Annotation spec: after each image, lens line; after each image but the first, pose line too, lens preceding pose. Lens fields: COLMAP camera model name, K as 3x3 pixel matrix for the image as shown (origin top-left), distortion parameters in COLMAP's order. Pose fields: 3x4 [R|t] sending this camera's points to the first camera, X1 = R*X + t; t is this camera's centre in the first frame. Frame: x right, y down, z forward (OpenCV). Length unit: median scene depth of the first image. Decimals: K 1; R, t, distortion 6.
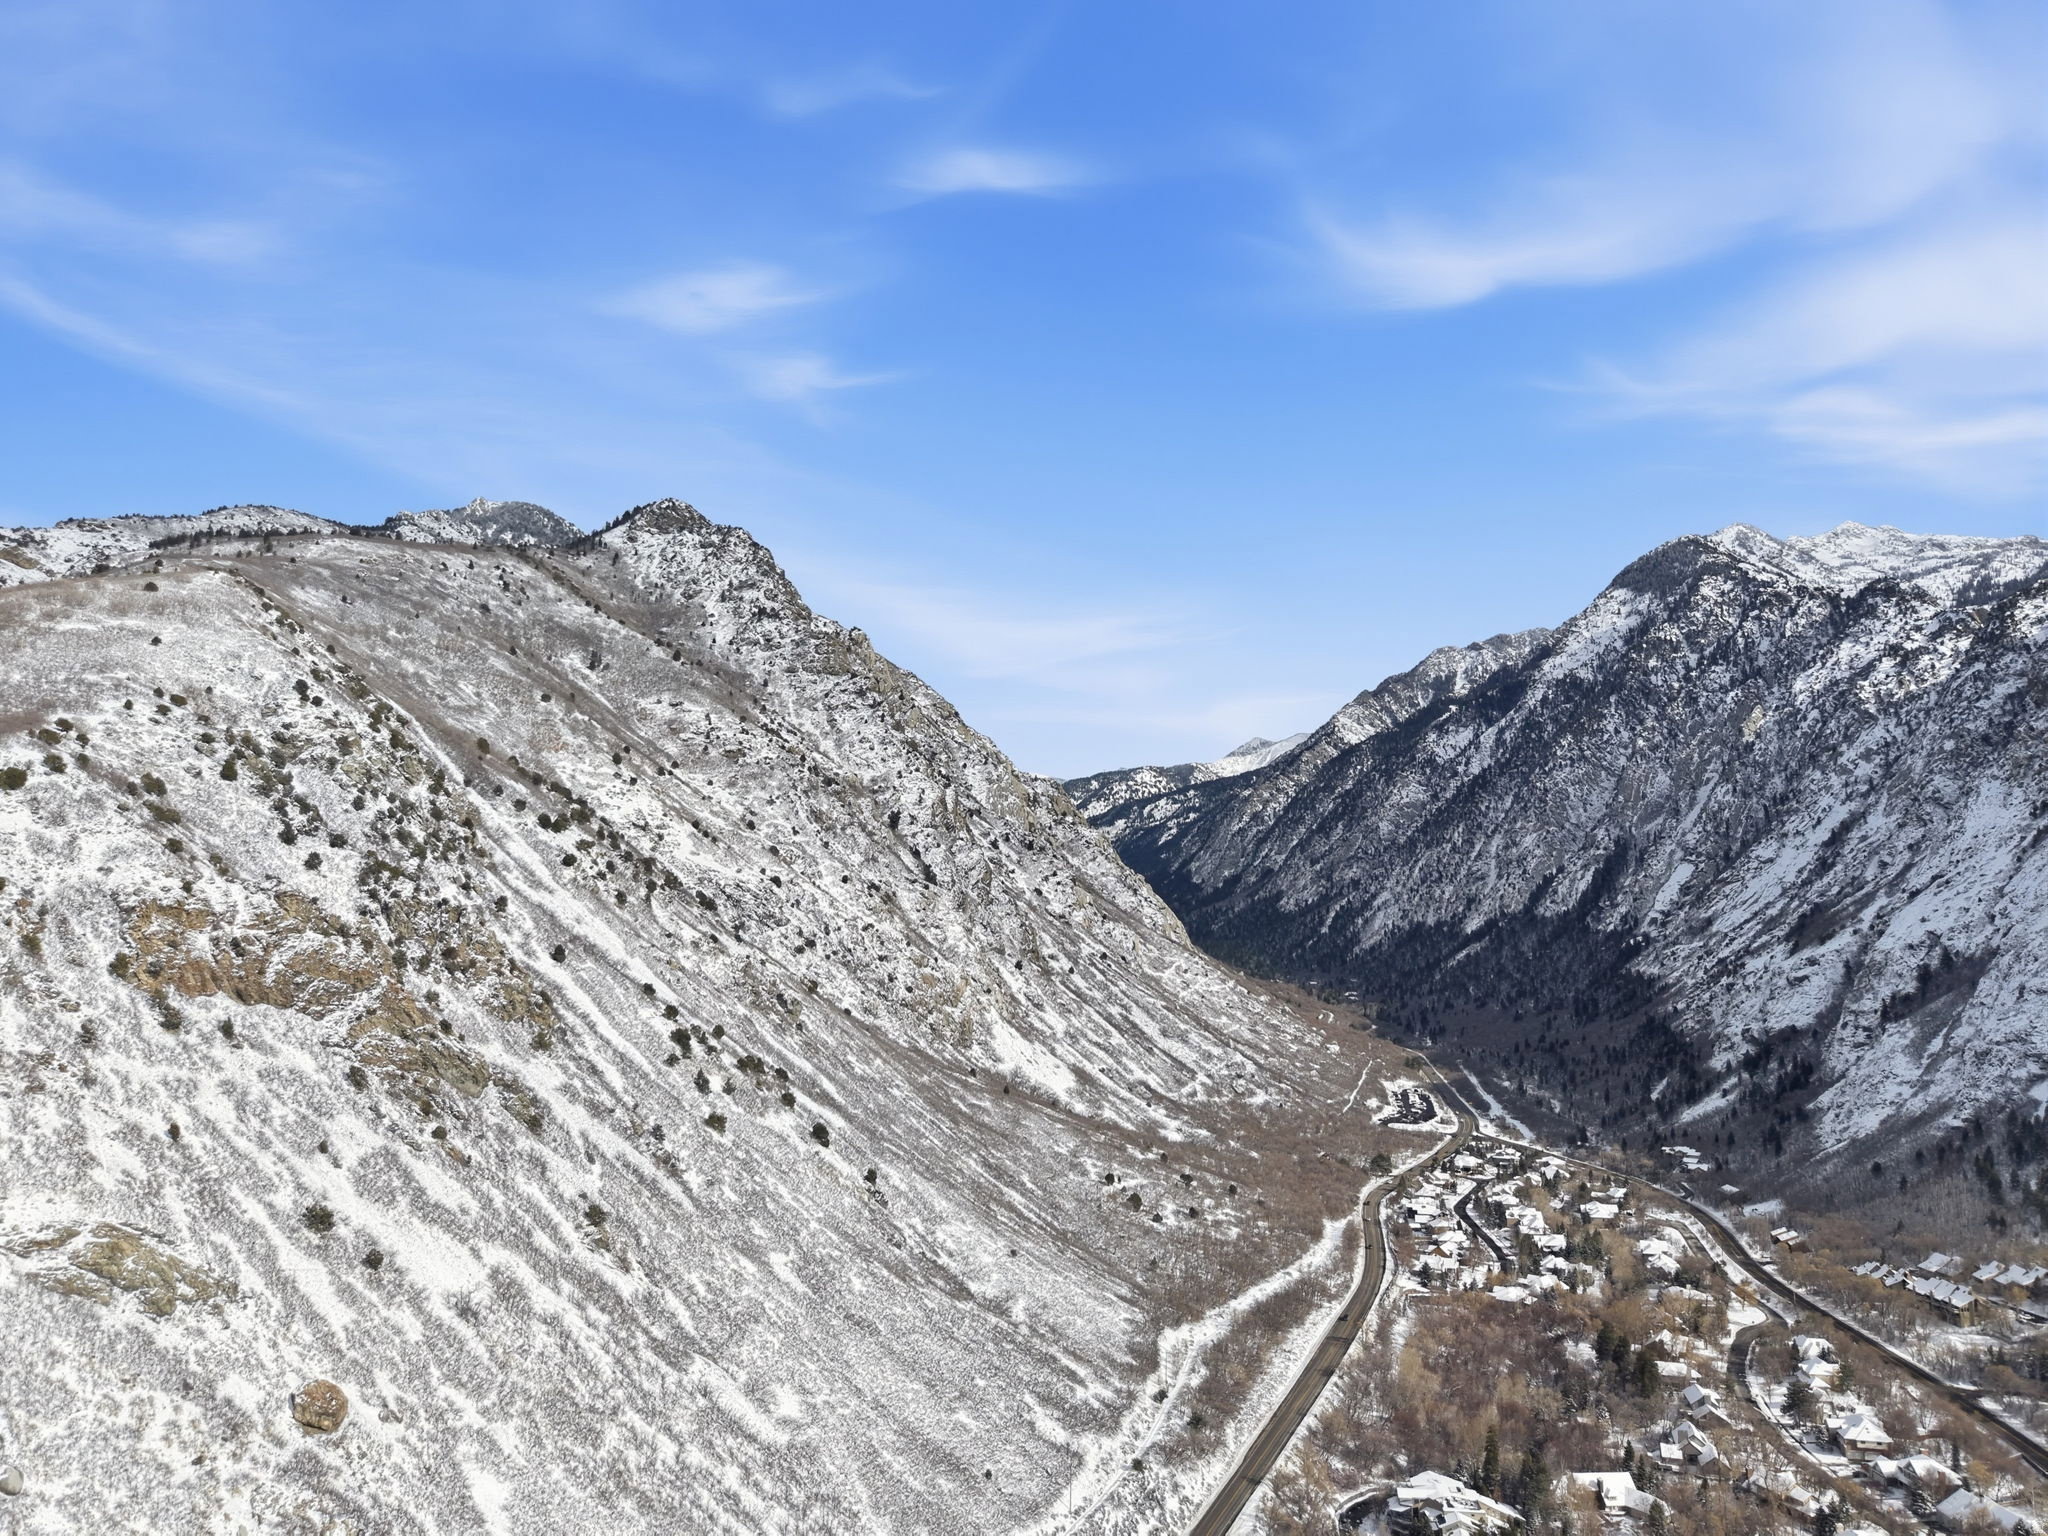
lens RADIAL K [[1358.9, 0, 1024.0], [0, 1358.9, 768.0], [0, 0, 1]] dist [0.040464, -0.055292]
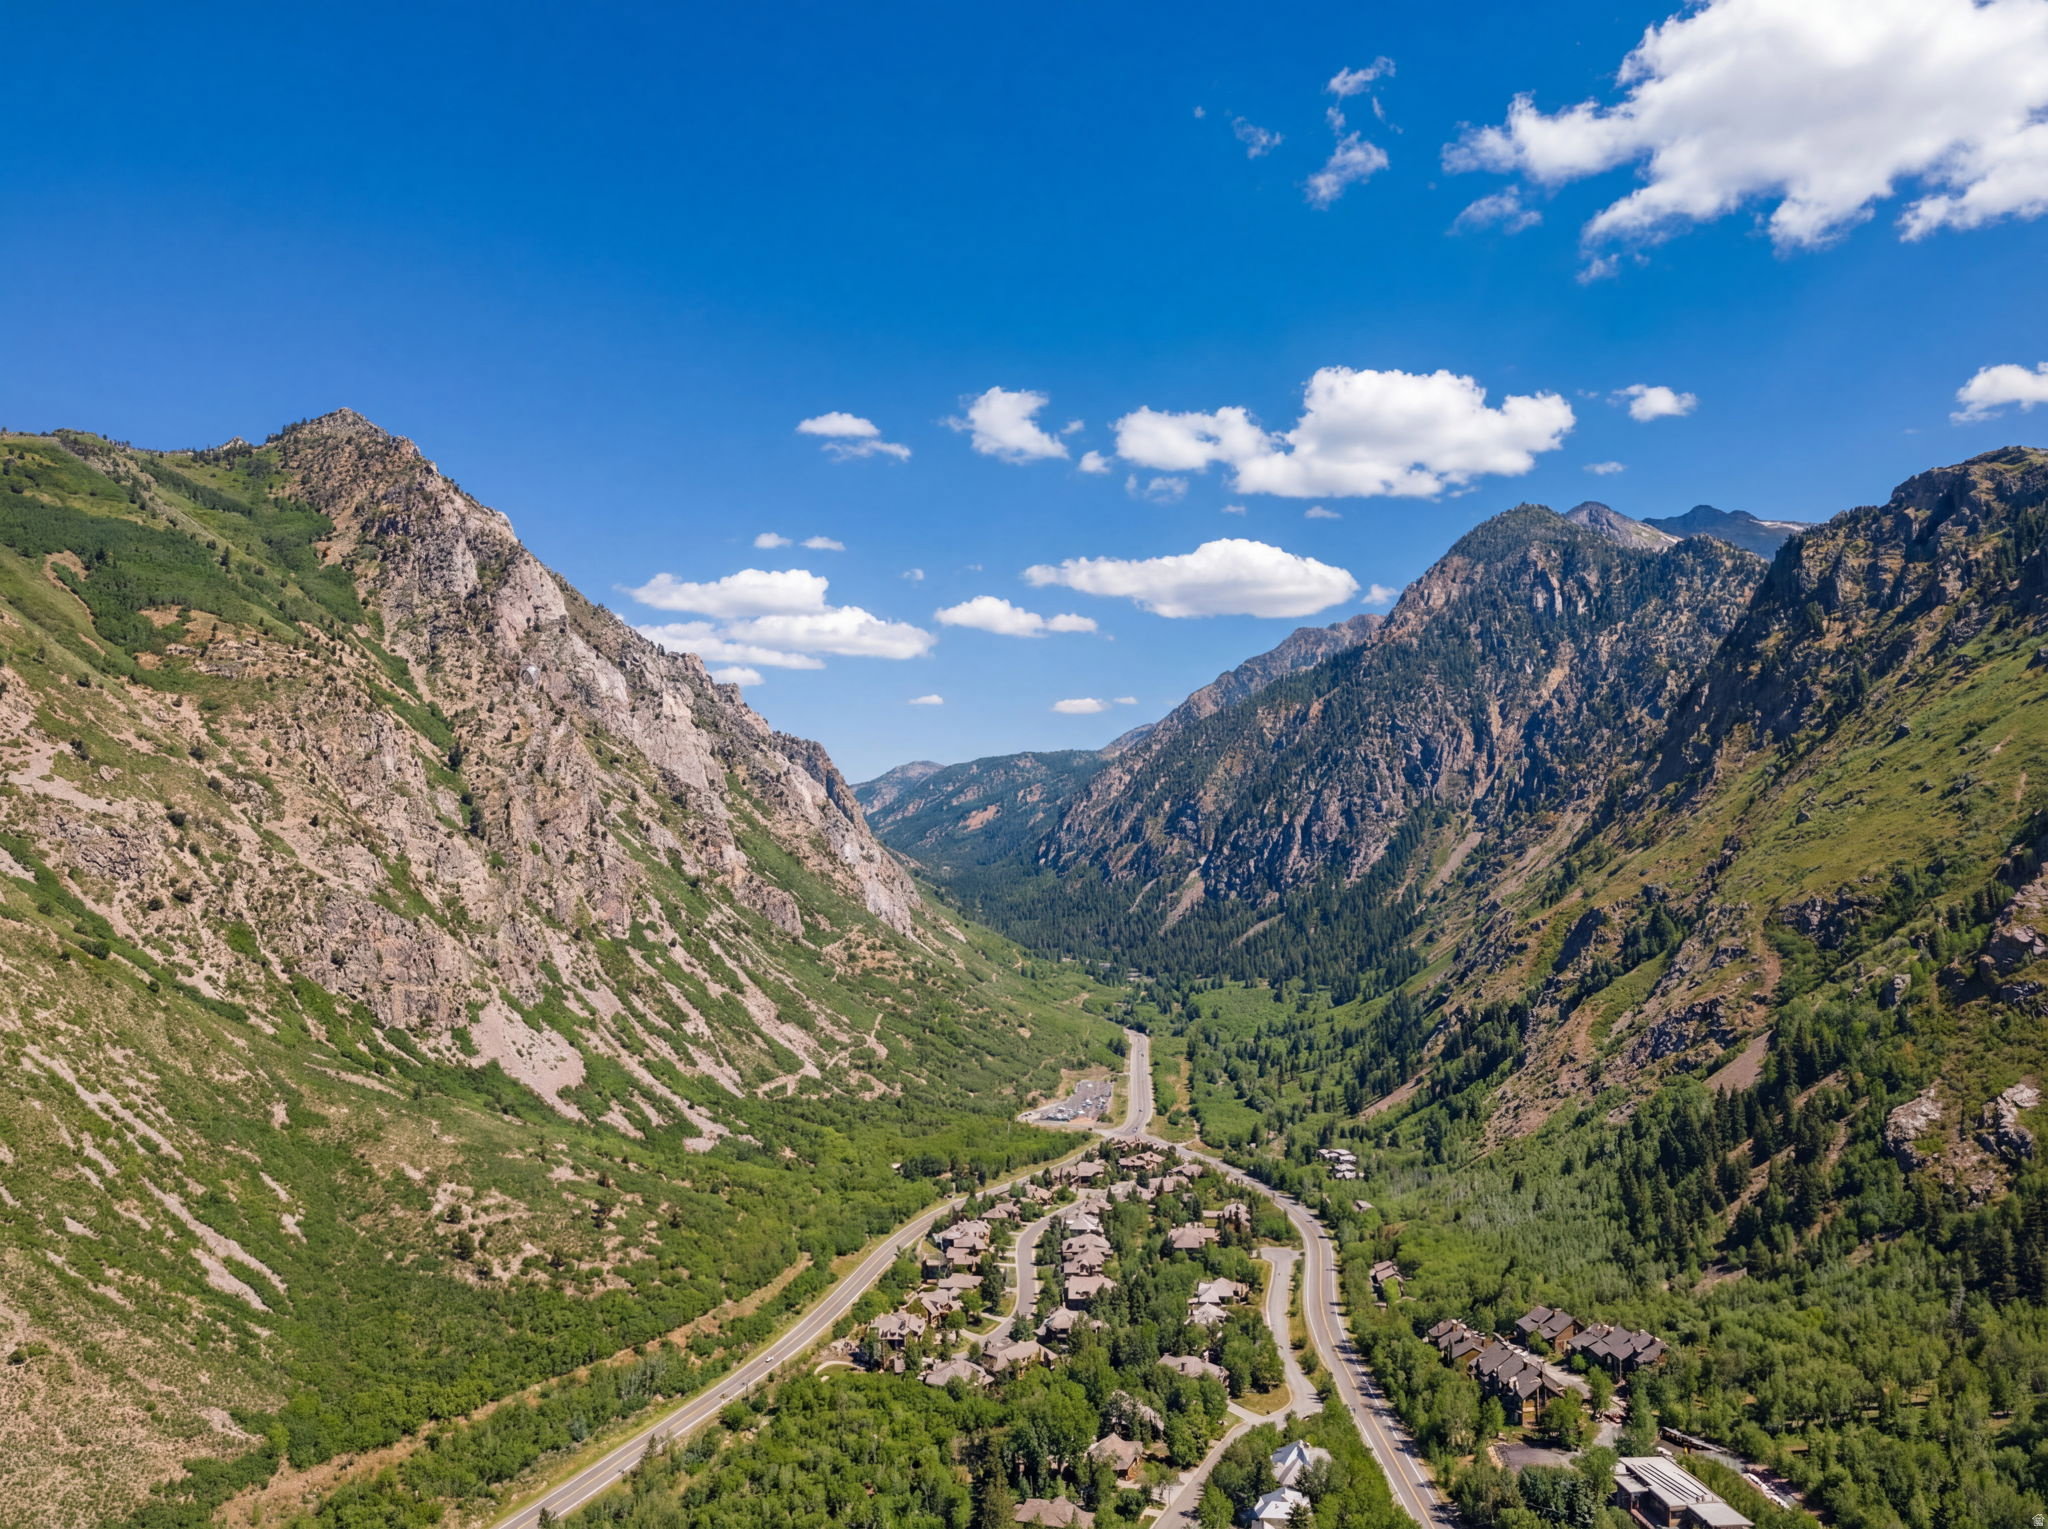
lens RADIAL K [[1377.1, 0, 1024.8], [0, 1377.1, 756.6], [0, 0, 1]] dist [0.005693, 0.001382]
pose [[0.997448, 0.007899, 0.070956, 0.139847], [-0.007871, 0.999969, -0.000666, 0.027022], [-0.070960, 0.000106, 0.997479, 0.117501]]
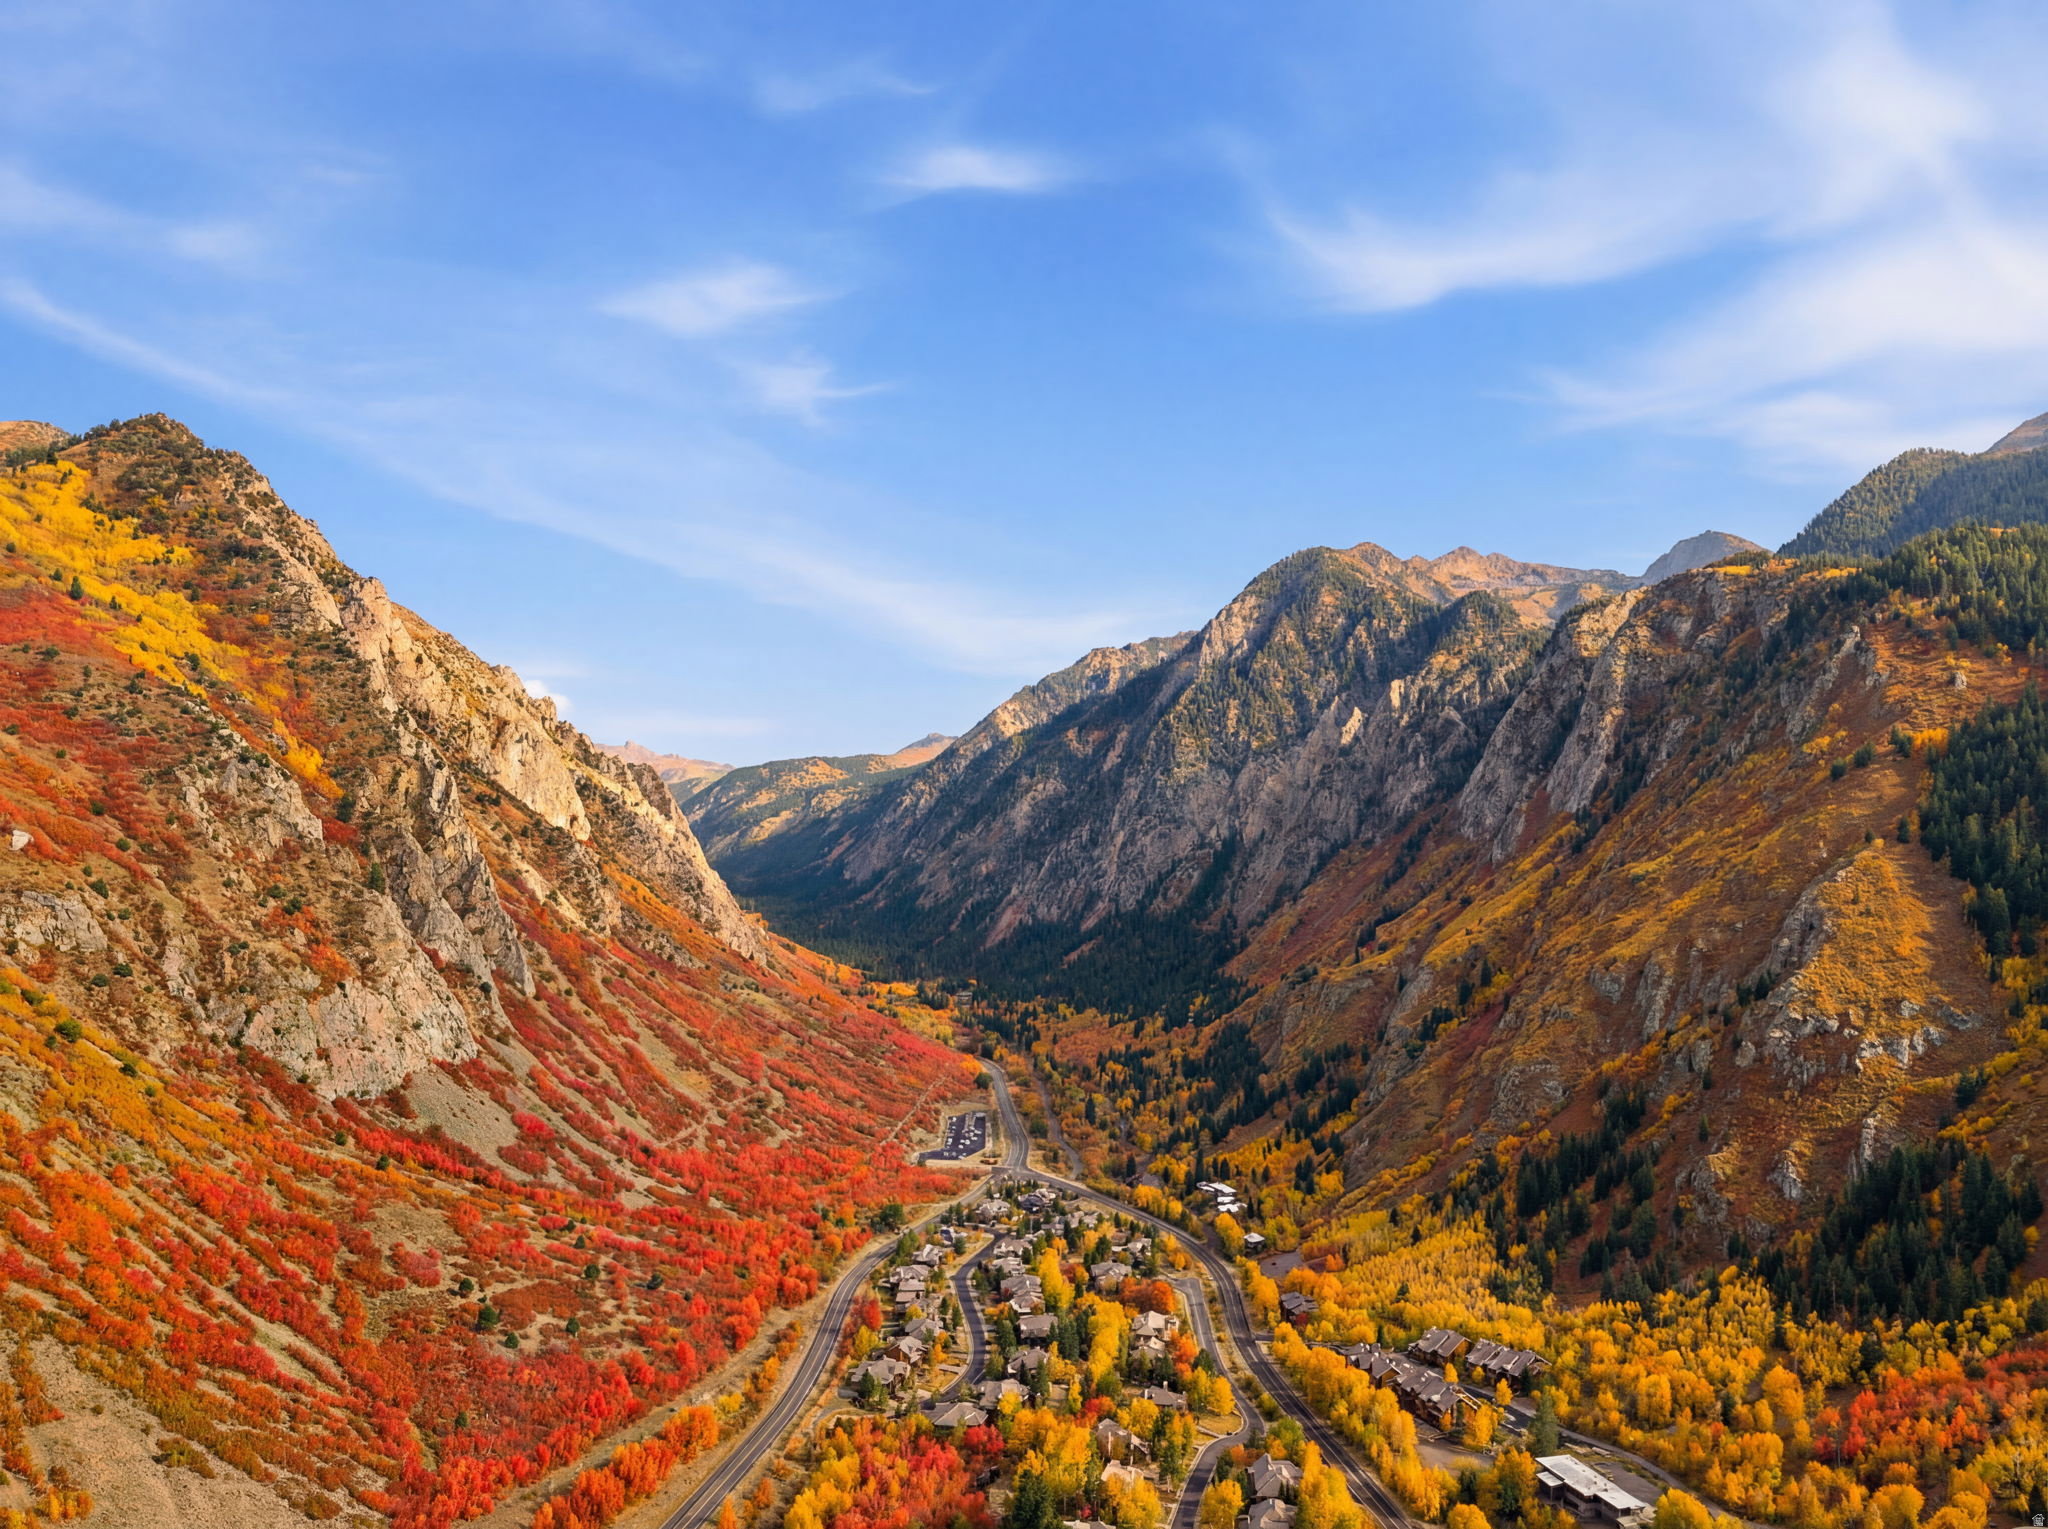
lens RADIAL K [[1369.3, 0, 1023.6], [0, 1369.3, 759.3], [0, 0, 1]] dist [0.011819, -0.008251]
pose [[0.973913, 0.024825, 0.225561, 0.086479], [-0.024841, 0.999688, -0.002766, 0.001001], [-0.225559, -0.002910, 0.974225, 0.084744]]
